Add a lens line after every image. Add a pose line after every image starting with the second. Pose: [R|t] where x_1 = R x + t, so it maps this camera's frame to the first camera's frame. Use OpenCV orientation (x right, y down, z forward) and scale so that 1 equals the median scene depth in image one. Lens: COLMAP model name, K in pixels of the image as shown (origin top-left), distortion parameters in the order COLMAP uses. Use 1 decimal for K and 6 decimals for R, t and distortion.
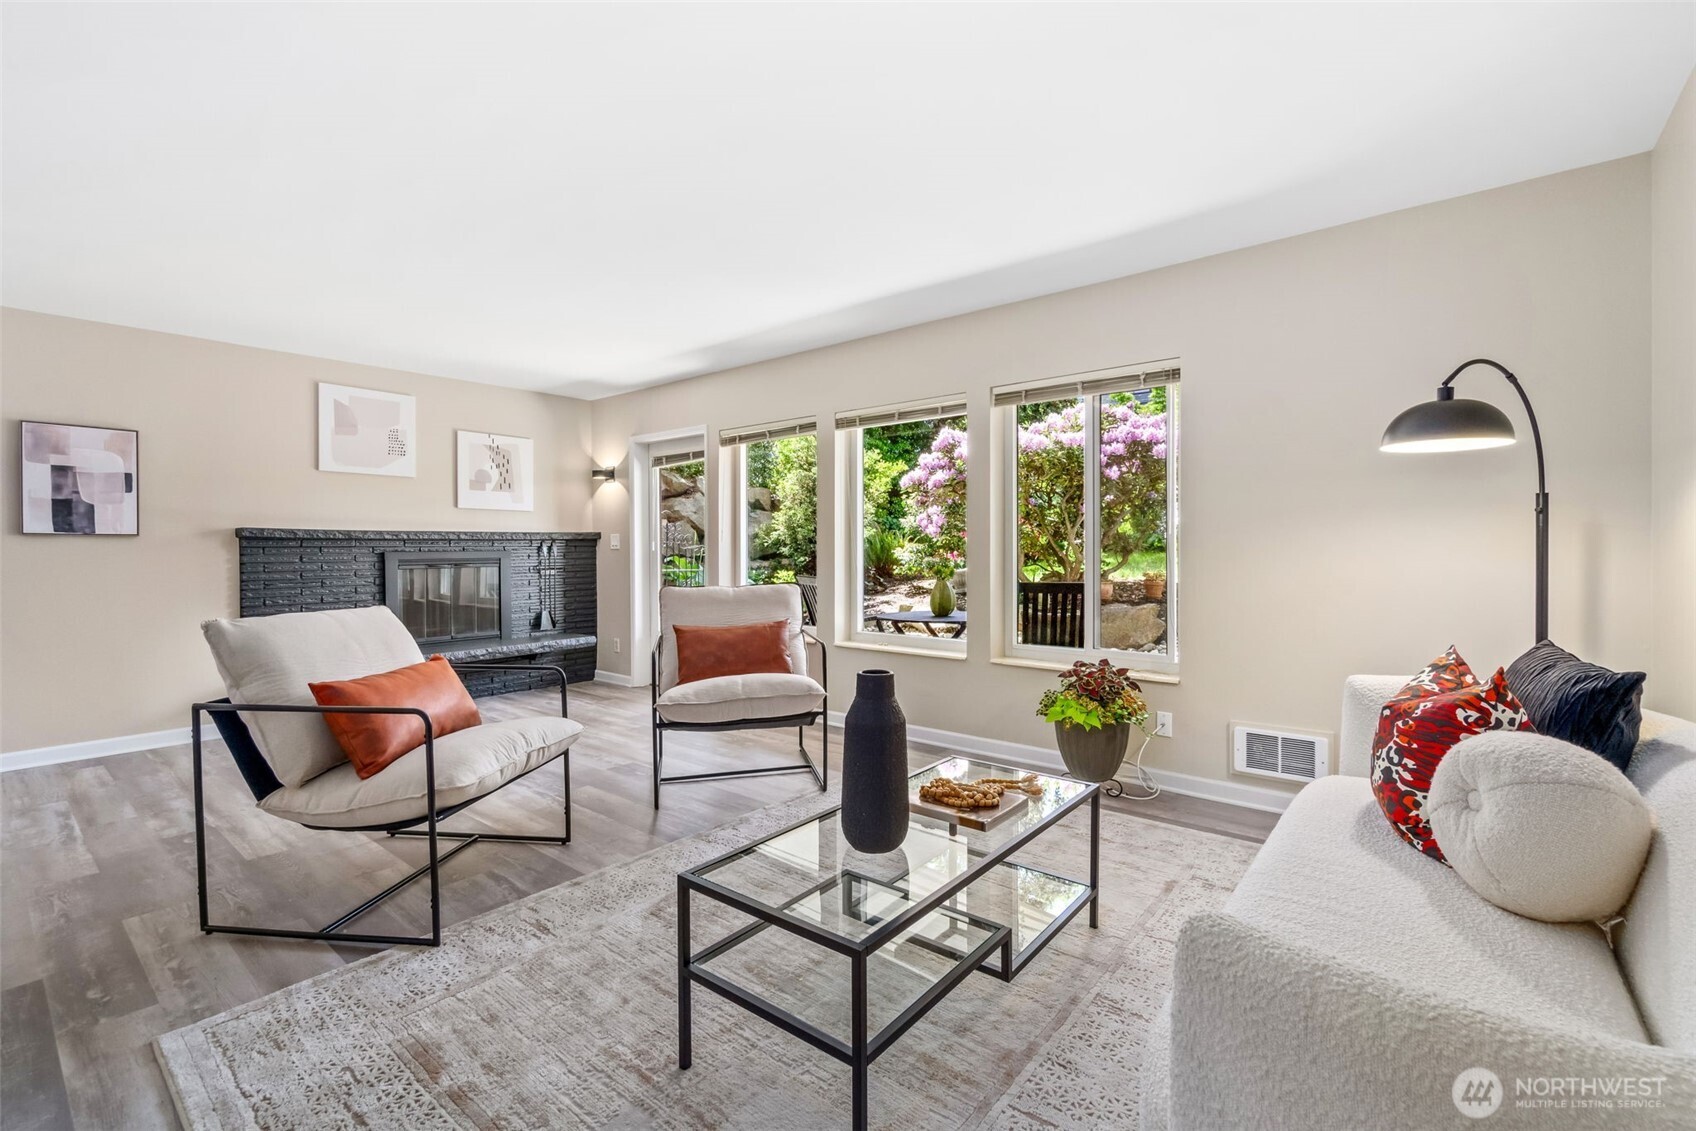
lens RADIAL K [[736.8, 0, 845.1], [0, 736.8, 554.4], [0, 0, 1]] dist [-0.000657, 0.000714]
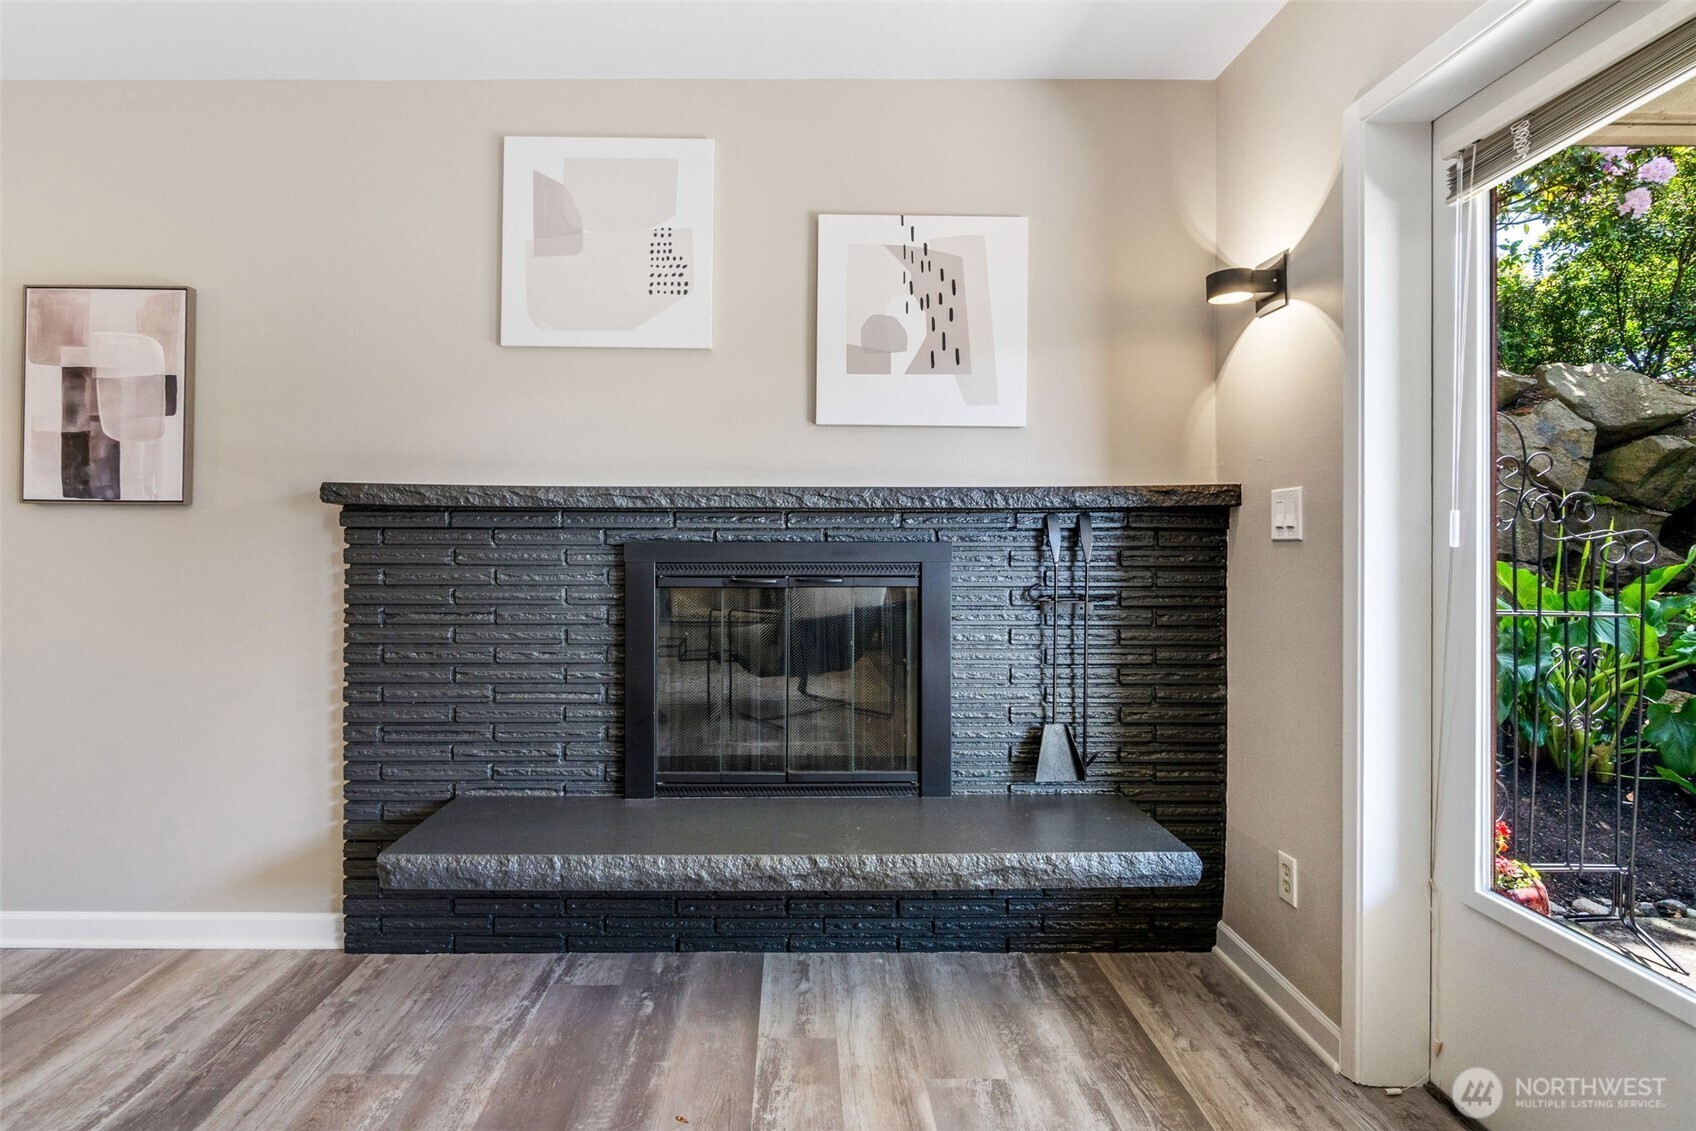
lens RADIAL K [[800.9, 0, 839.9], [0, 800.9, 547.3], [0, 0, 1]] dist [-0.003440, -0.001776]
pose [[0.652957, 0.006649, -0.757366, -0.222158], [-0.012849, 0.999915, -0.002300, -0.000930], [0.757286, 0.011233, 0.652986, 0.775976]]
